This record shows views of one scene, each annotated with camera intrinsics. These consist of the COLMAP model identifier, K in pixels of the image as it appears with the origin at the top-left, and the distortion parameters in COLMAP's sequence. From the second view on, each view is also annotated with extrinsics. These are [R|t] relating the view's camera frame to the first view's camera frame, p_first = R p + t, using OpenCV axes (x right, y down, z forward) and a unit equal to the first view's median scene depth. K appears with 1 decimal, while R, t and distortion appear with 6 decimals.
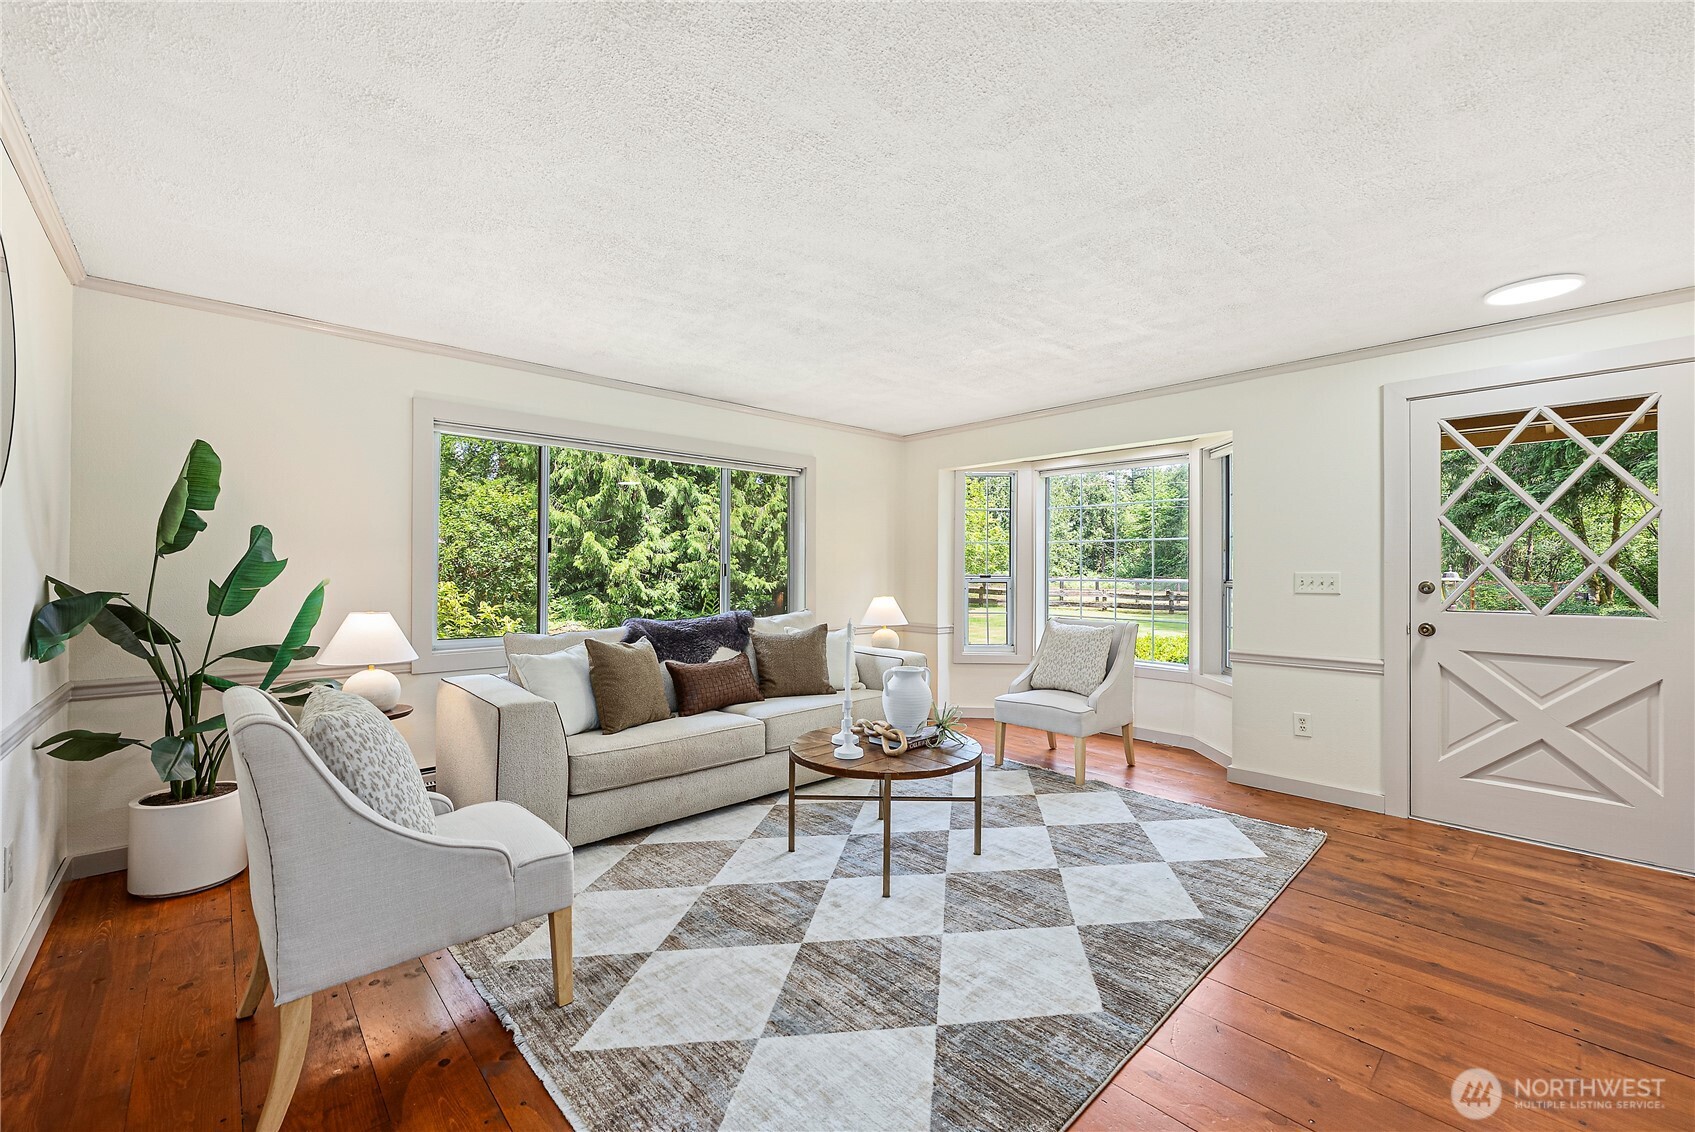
lens RADIAL K [[688.0, 0, 857.3], [0, 688.0, 561.5], [0, 0, 1]] dist [0.002147, -0.001271]
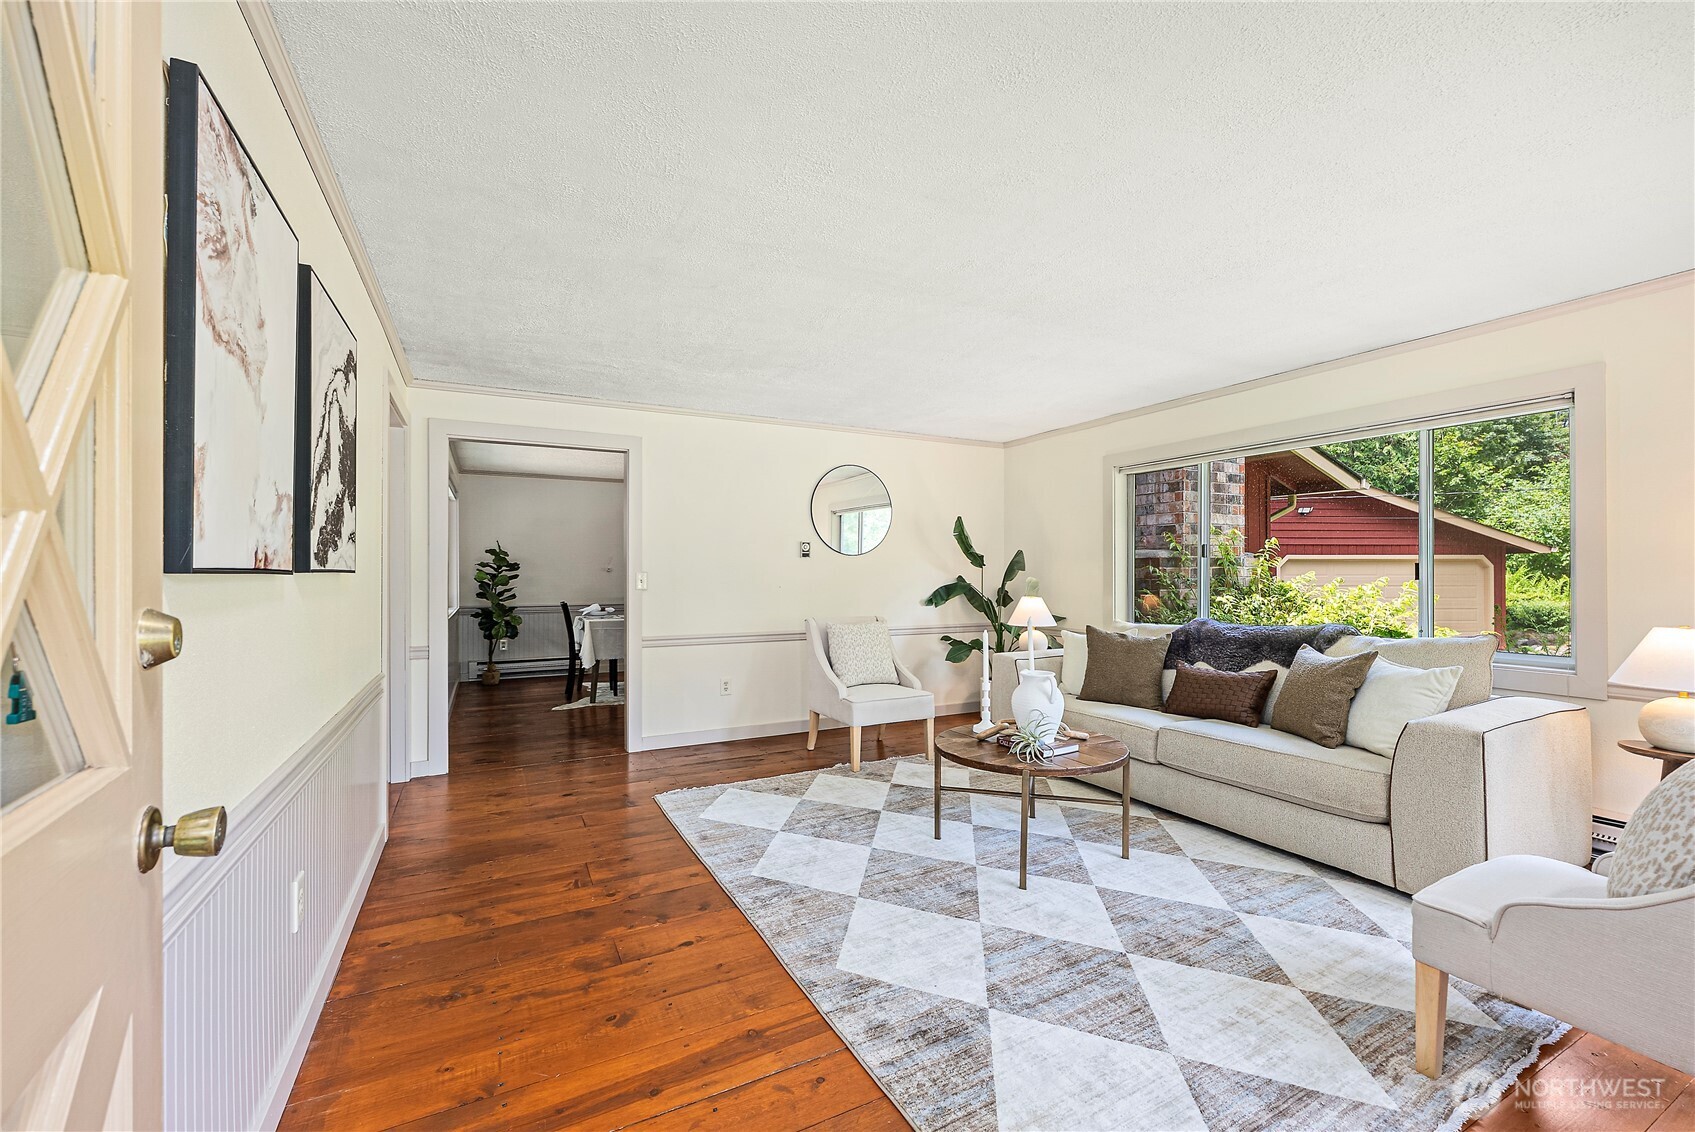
lens RADIAL K [[688.0, 0, 854.0], [0, 688.0, 573.5], [0, 0, 1]] dist [0.002147, -0.001271]
pose [[-0.258169, -0.001060, -0.966099, 1.379470], [0.013721, 0.999895, -0.004764, 0.024457], [0.966002, -0.014486, -0.258127, 1.293729]]
